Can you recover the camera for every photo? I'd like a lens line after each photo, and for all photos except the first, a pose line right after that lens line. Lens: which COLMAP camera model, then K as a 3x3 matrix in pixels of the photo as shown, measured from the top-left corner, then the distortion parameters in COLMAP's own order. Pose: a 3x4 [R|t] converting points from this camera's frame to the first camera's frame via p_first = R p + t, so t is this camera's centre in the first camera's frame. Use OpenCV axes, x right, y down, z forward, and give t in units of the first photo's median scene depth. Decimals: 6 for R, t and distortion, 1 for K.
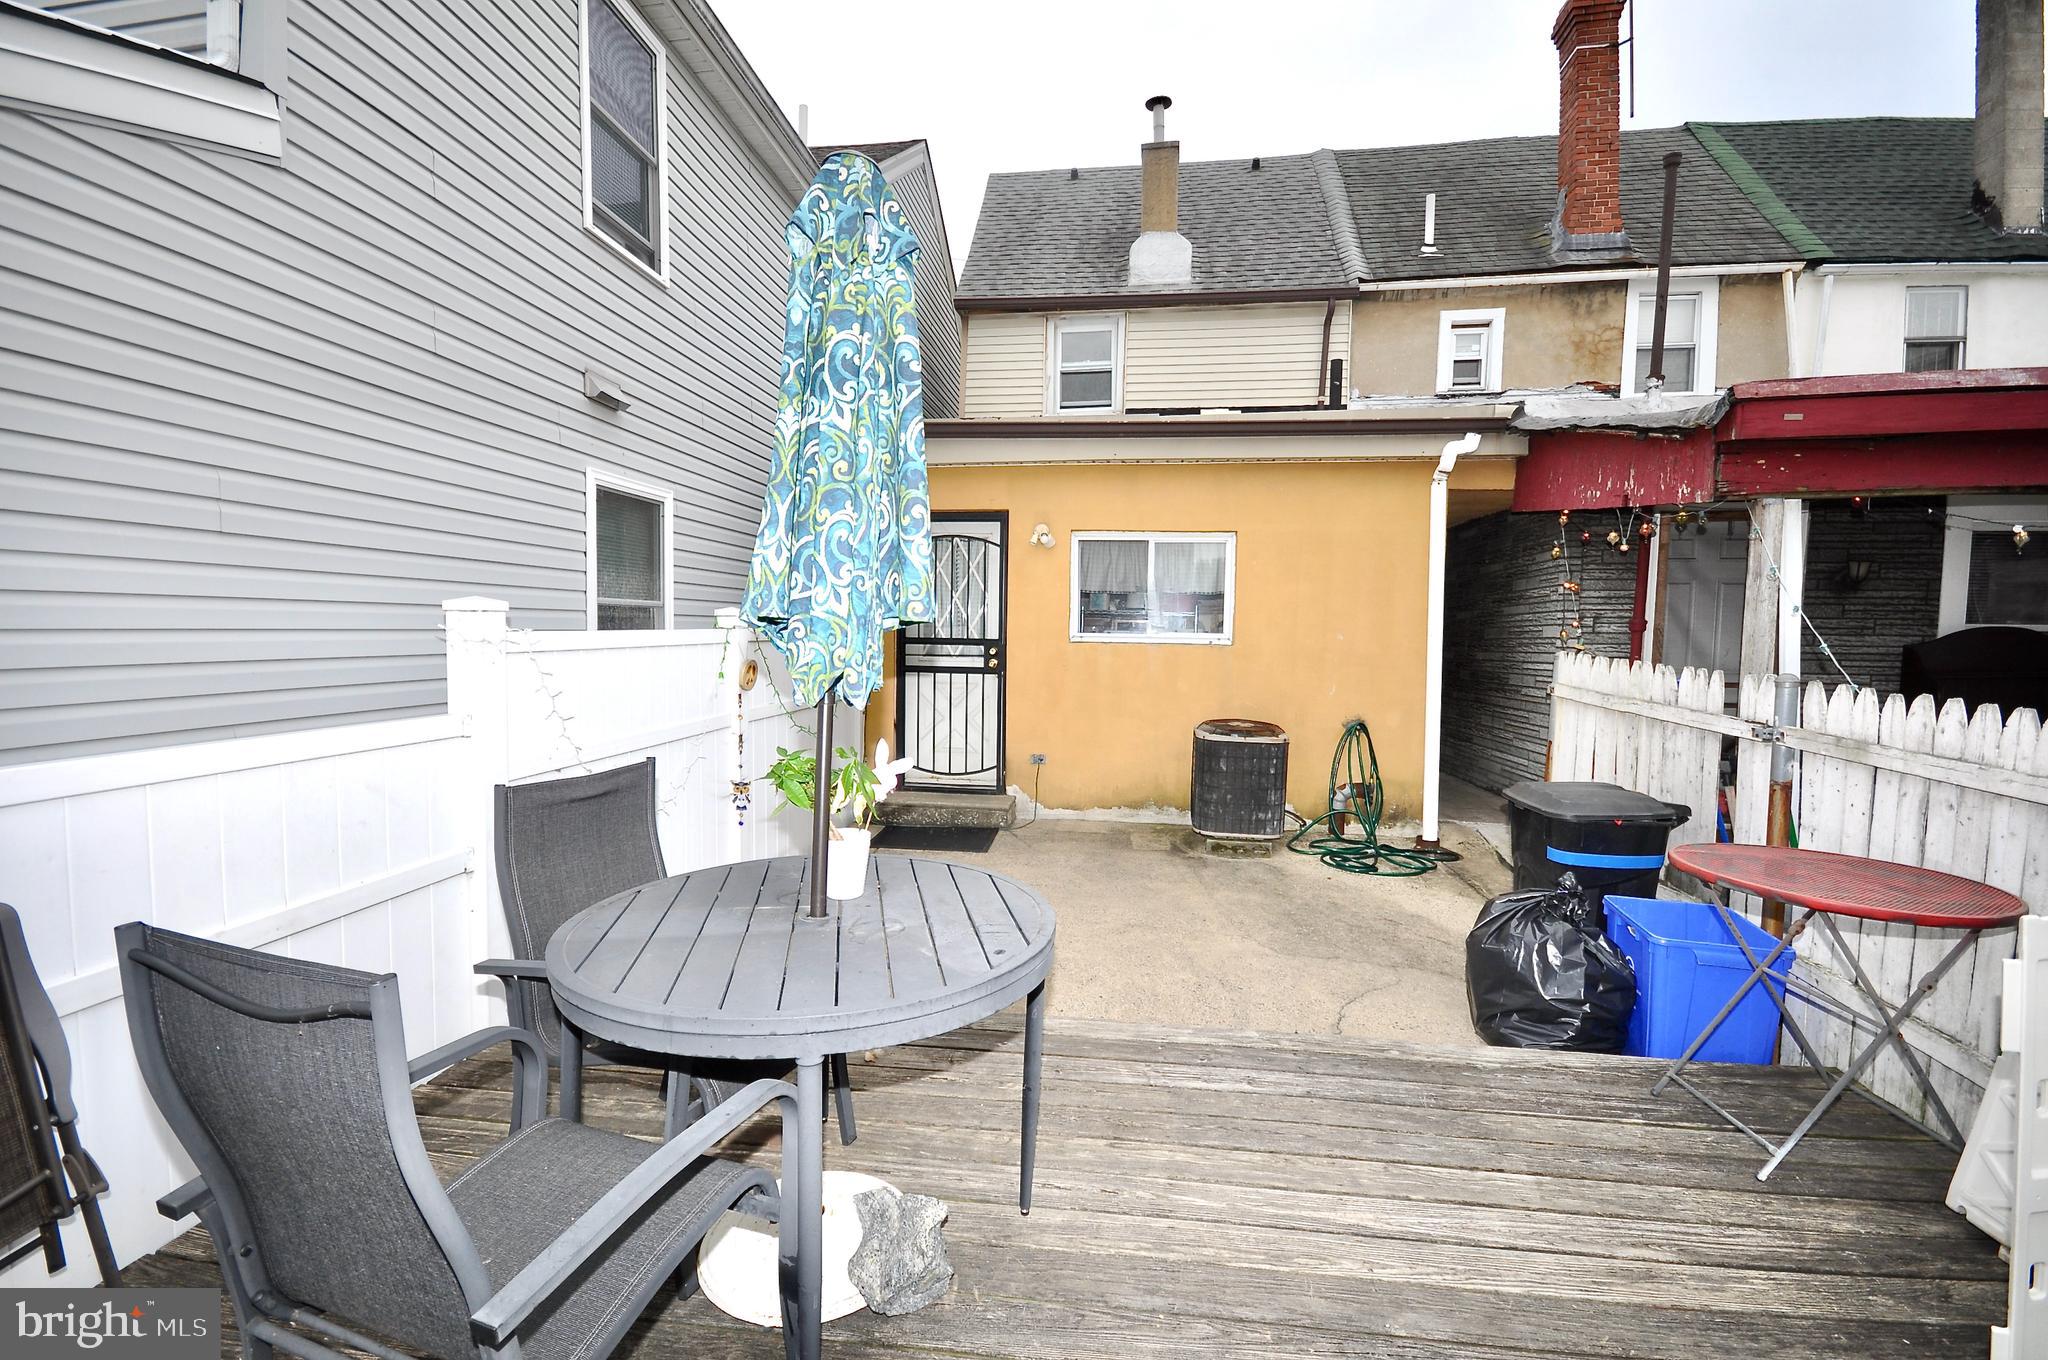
lens RADIAL K [[897.3, 0, 1021.2], [0, 897.3, 666.8], [0, 0, 1]] dist [0.020719, -0.017986]
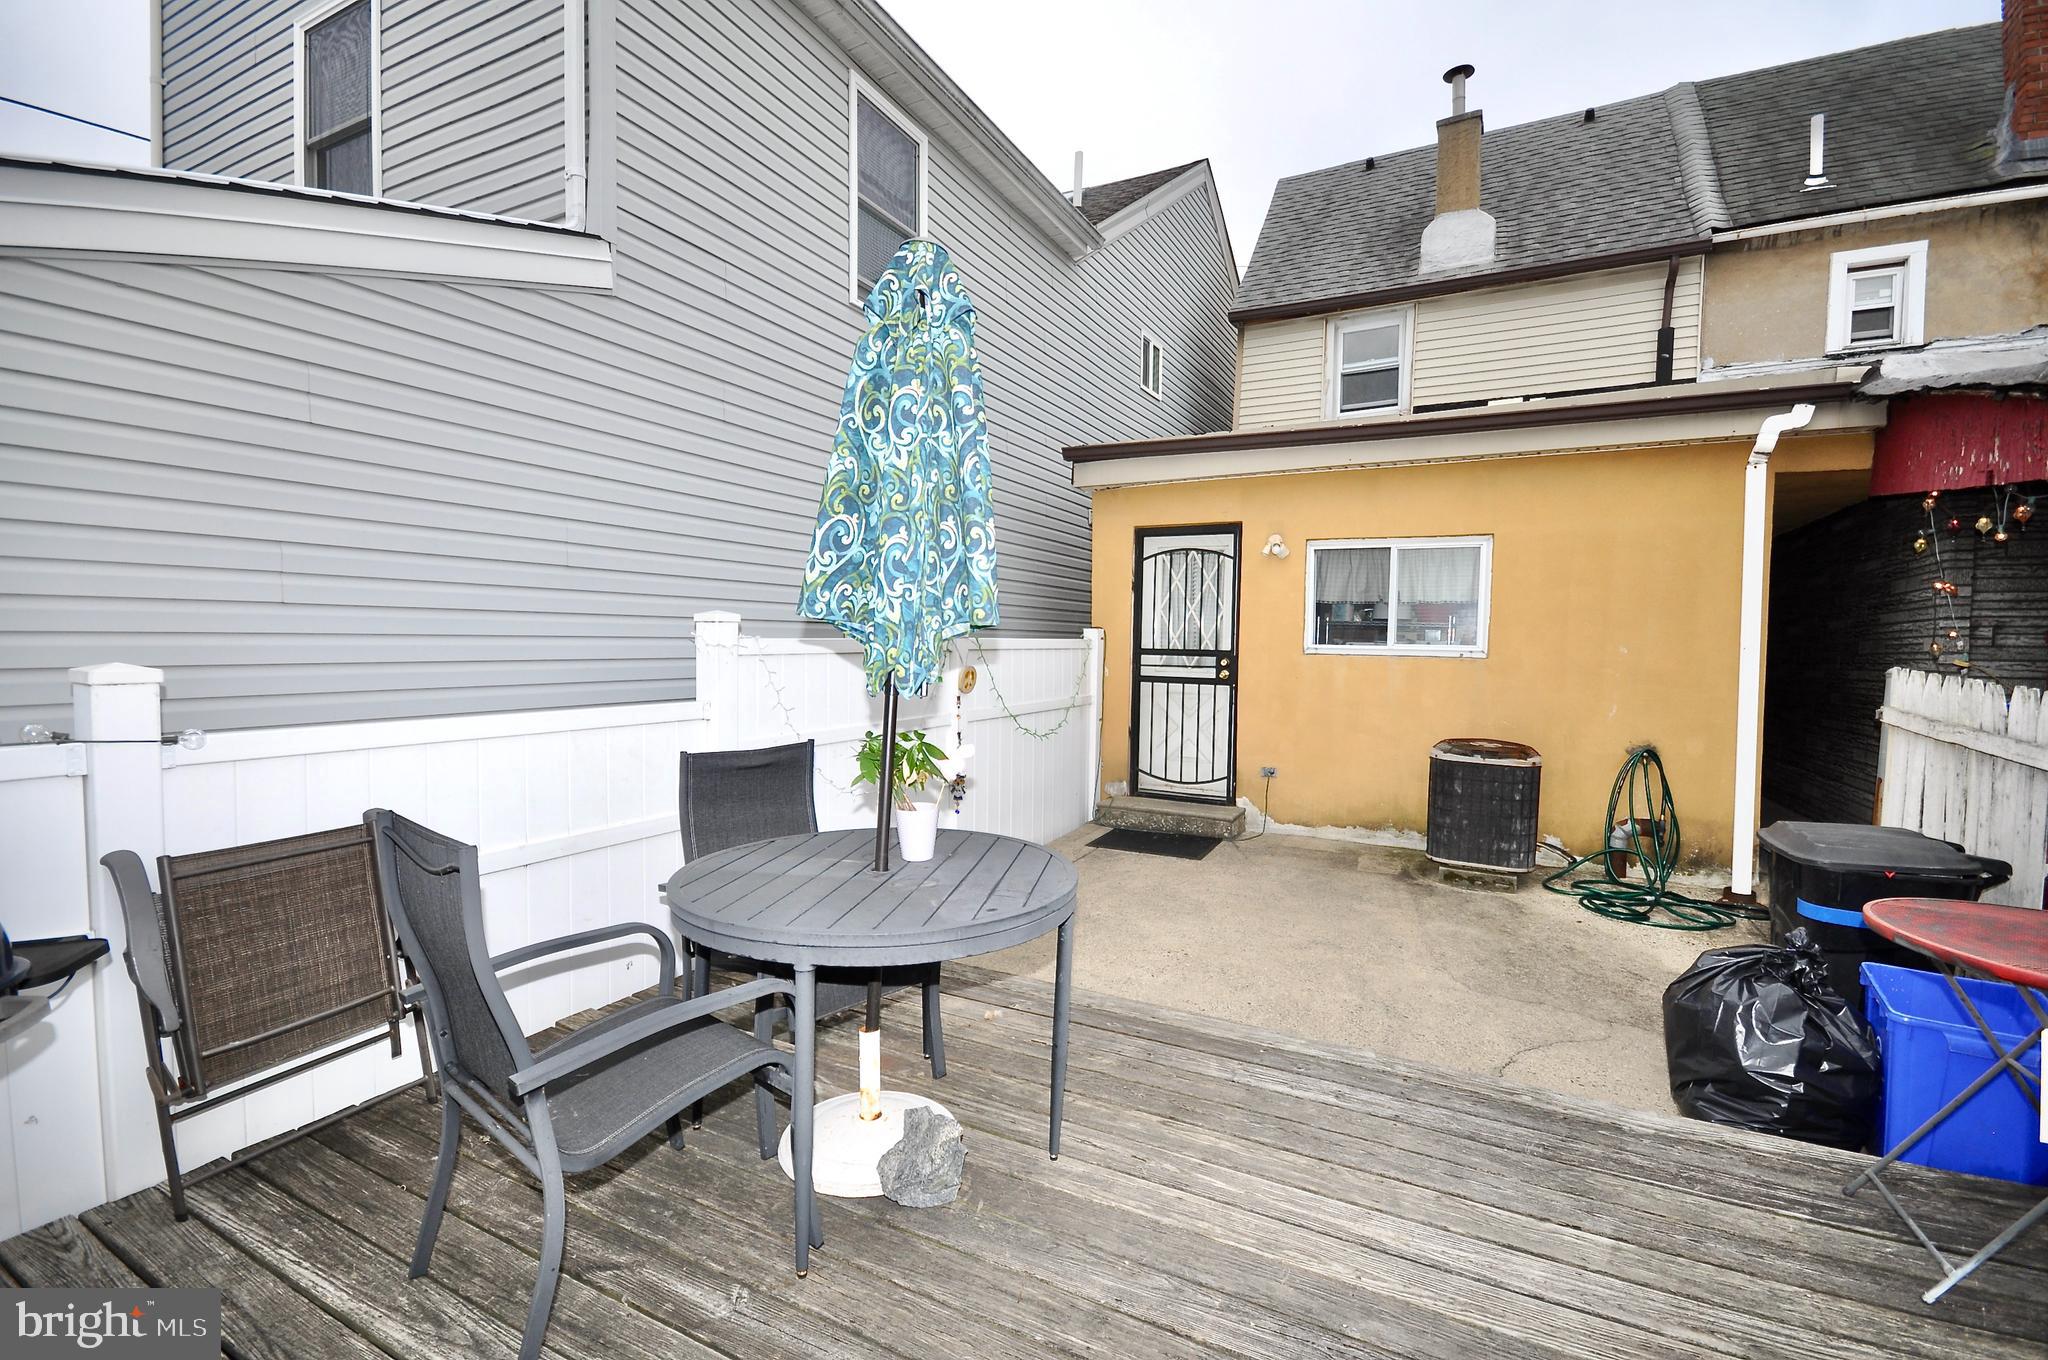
lens RADIAL K [[897.3, 0, 1021.2], [0, 897.3, 666.8], [0, 0, 1]] dist [0.020719, -0.017986]
pose [[0.936359, 0.012045, -0.350838, 0.131084], [-0.017673, 0.999761, -0.012845, 0.005530], [0.350600, 0.018228, 0.936348, -0.024823]]
